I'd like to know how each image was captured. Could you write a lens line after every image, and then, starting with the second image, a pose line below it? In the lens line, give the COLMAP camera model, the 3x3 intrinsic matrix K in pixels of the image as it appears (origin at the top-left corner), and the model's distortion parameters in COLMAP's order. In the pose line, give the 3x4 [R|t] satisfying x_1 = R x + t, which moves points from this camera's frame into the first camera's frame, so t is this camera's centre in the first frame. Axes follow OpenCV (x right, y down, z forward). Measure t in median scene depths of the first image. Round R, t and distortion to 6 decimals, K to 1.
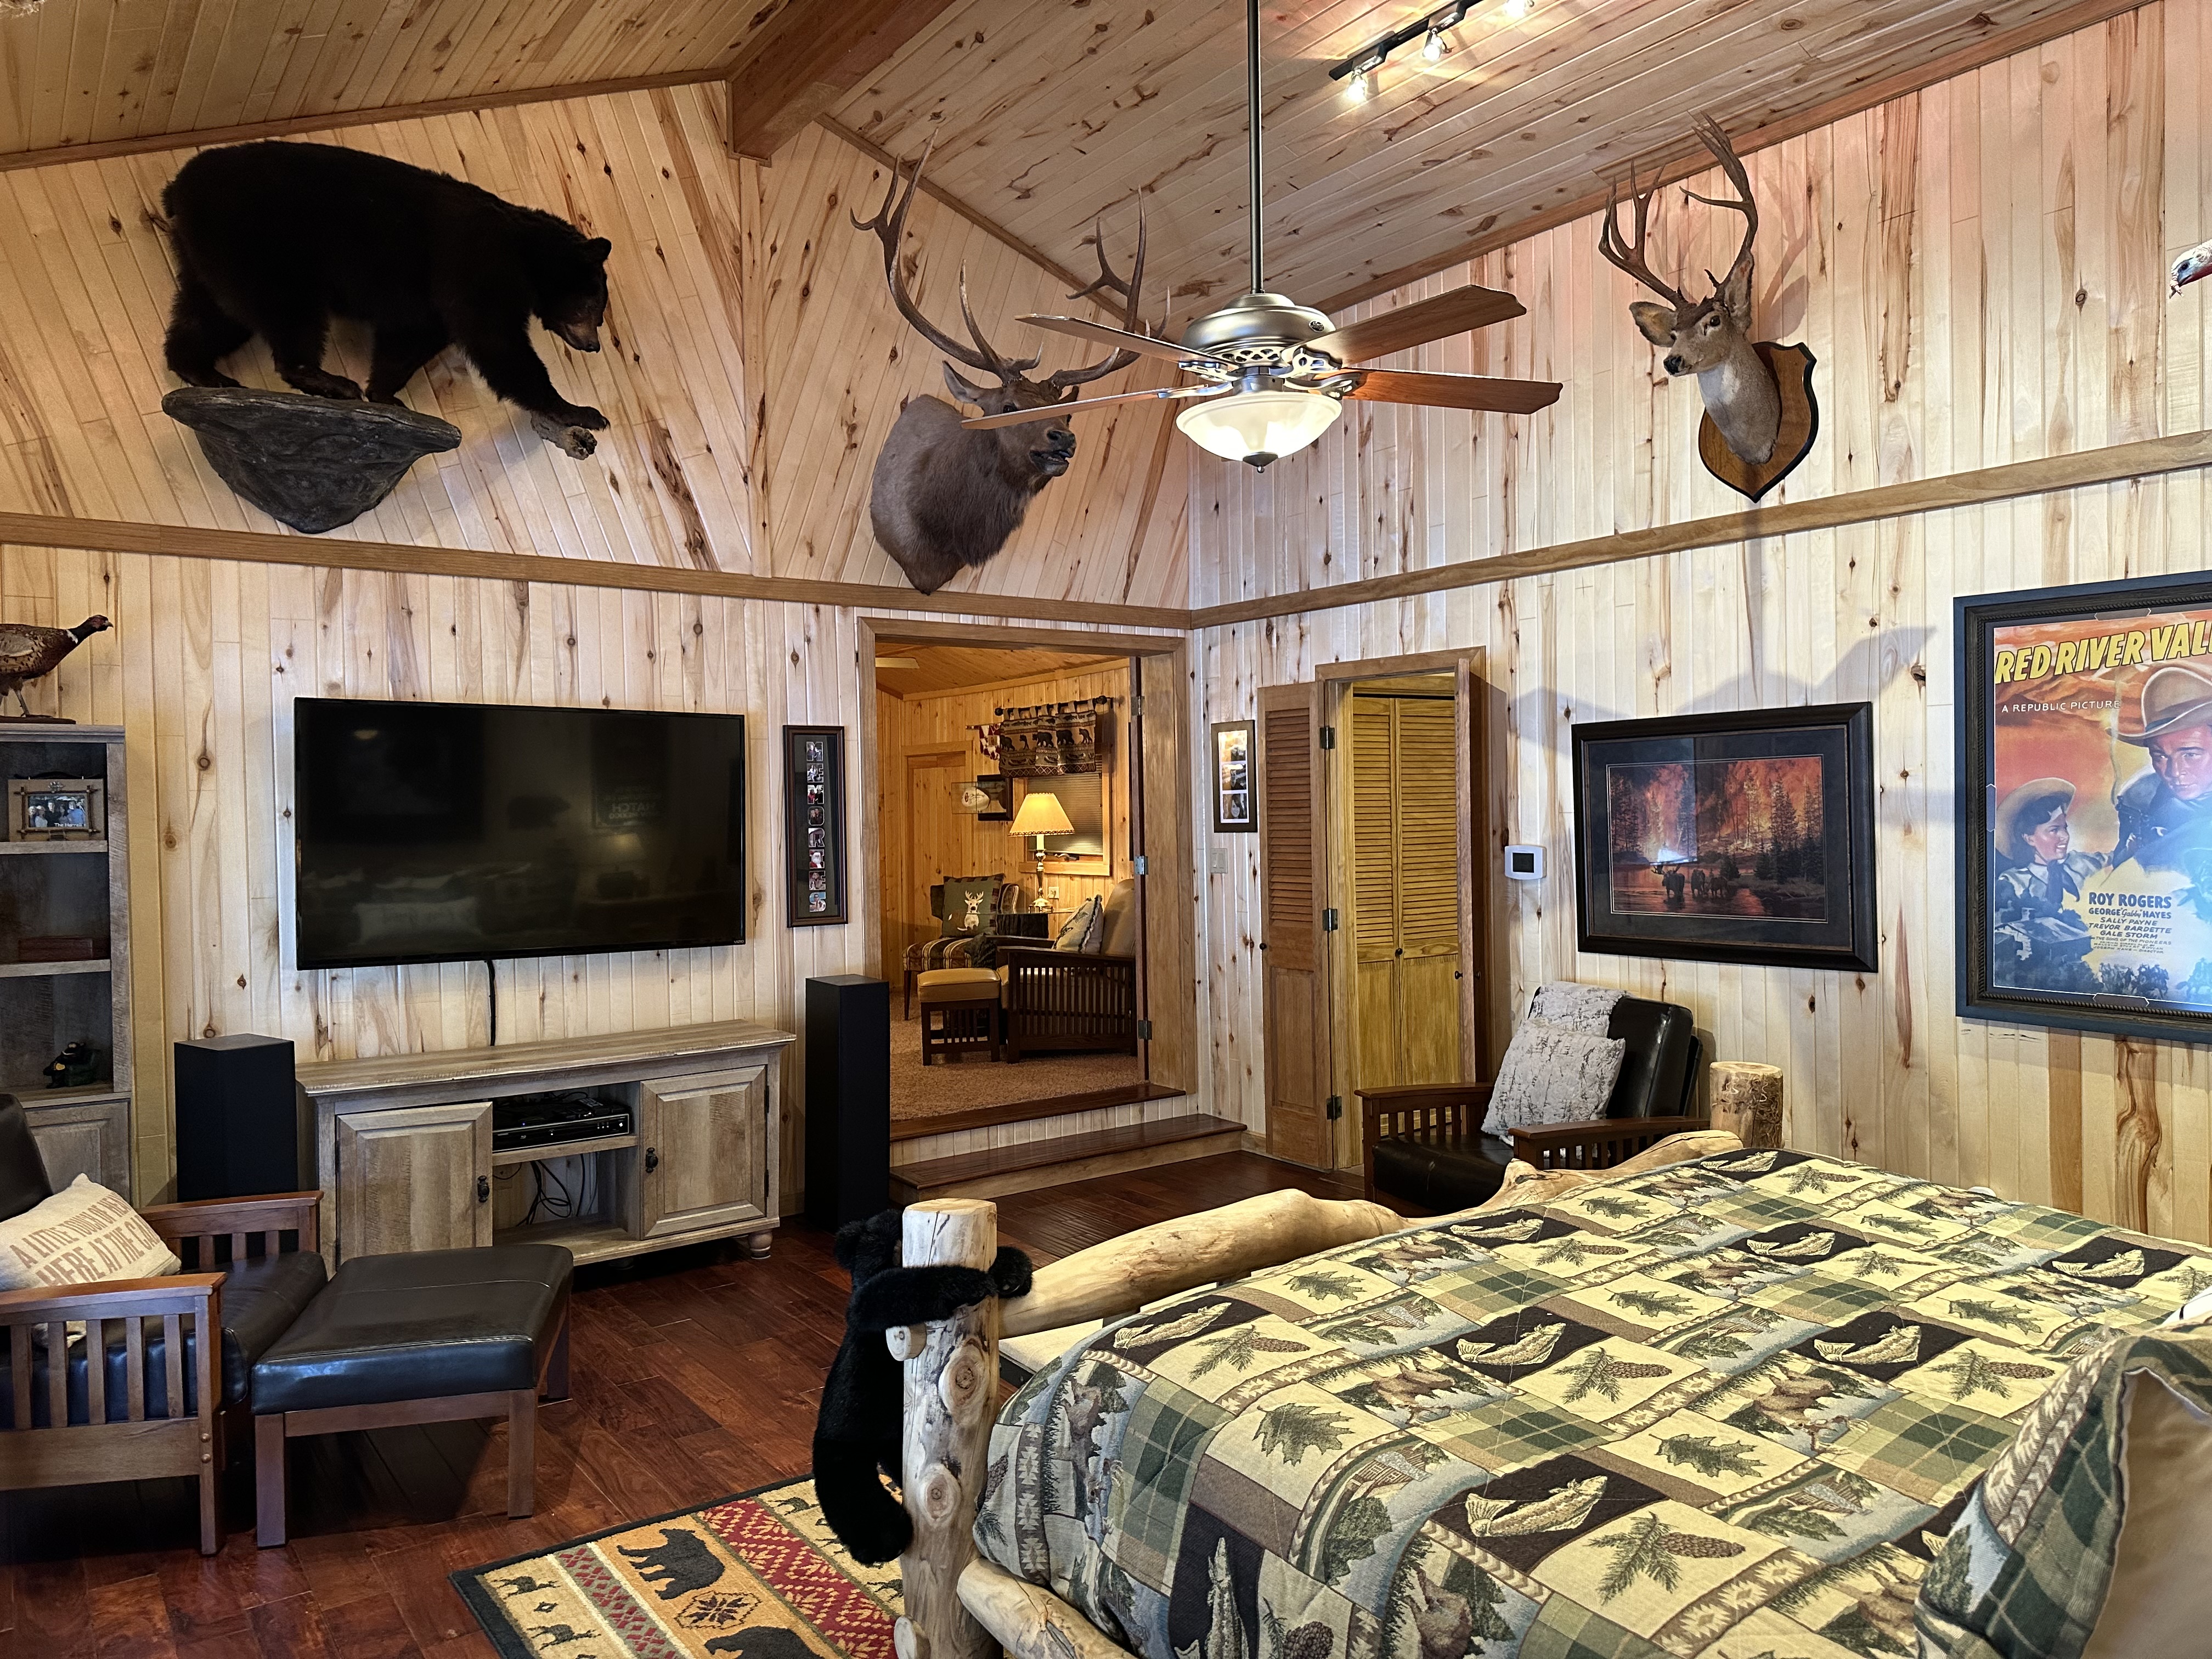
lens RADIAL K [[1532.1, 0, 1100.3], [0, 1532.1, 835.8], [0, 0, 1]] dist [0.076442, -0.059329]
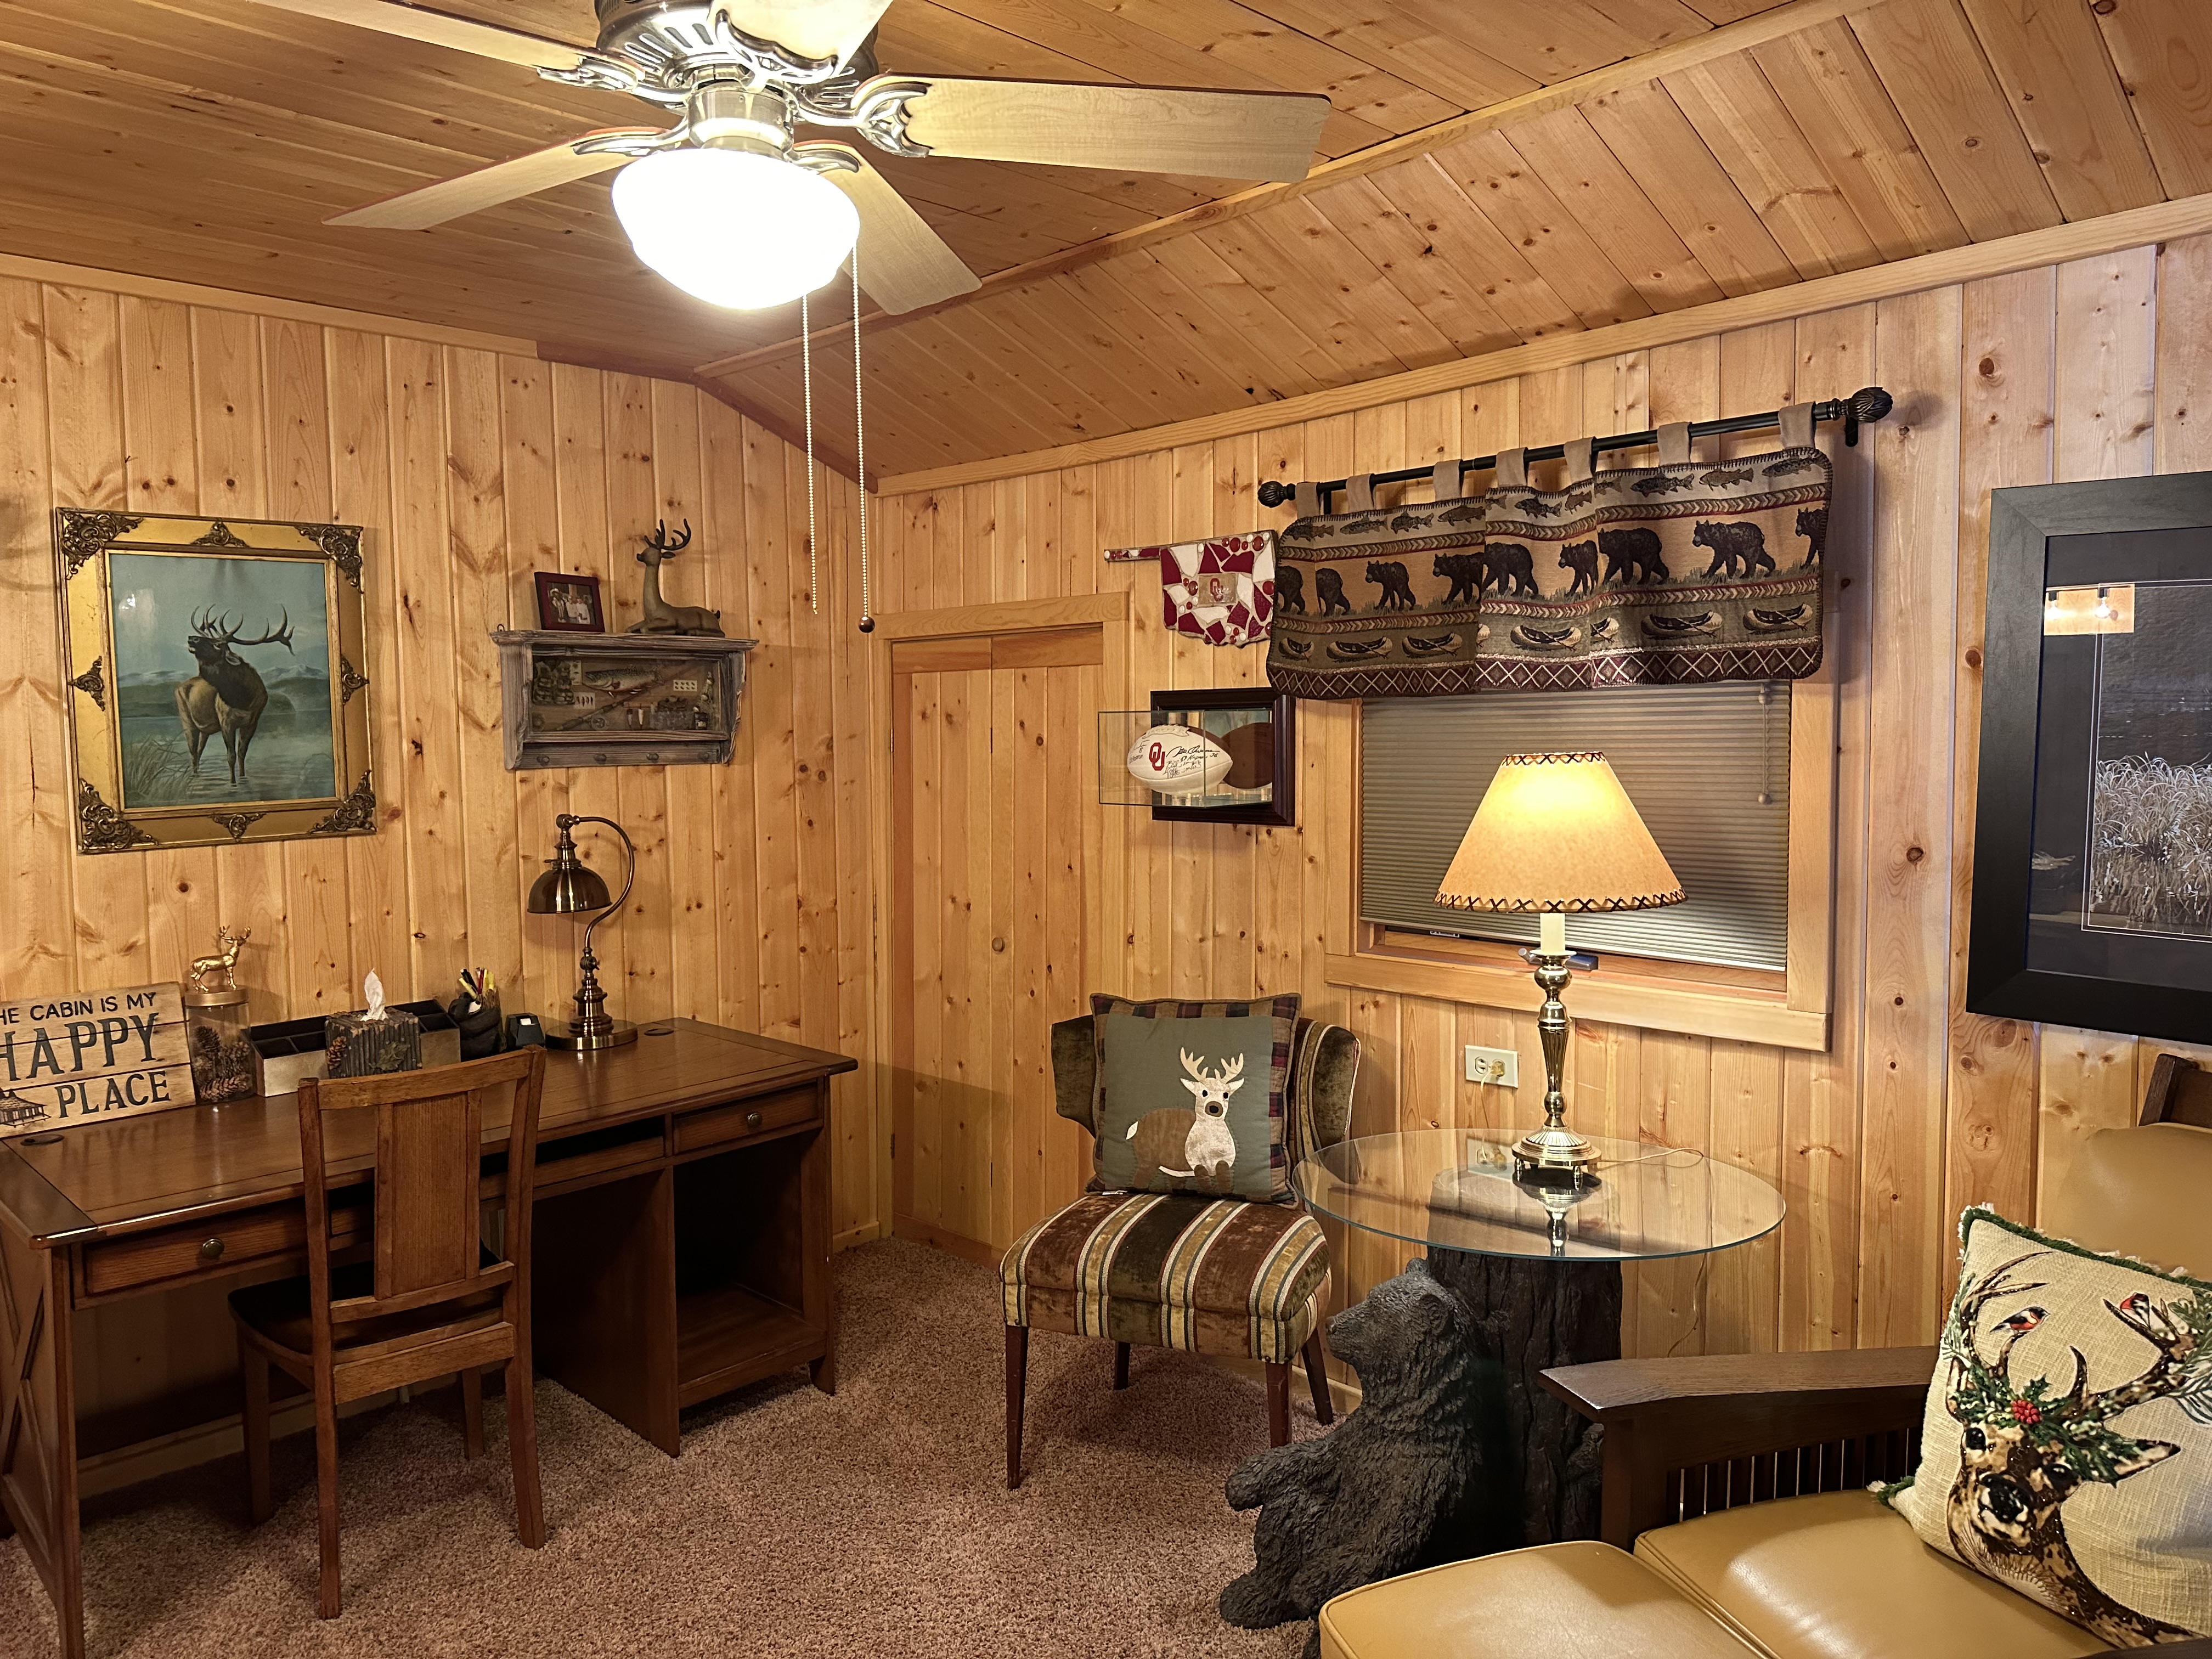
lens RADIAL K [[1532.1, 0, 1100.3], [0, 1532.1, 835.8], [0, 0, 1]] dist [0.076442, -0.059329]
pose [[0.985988, 0.002201, 0.166804, -0.157742], [-0.009493, 0.999033, 0.042932, -0.022237], [-0.166548, -0.043914, 0.985055, 0.685419]]
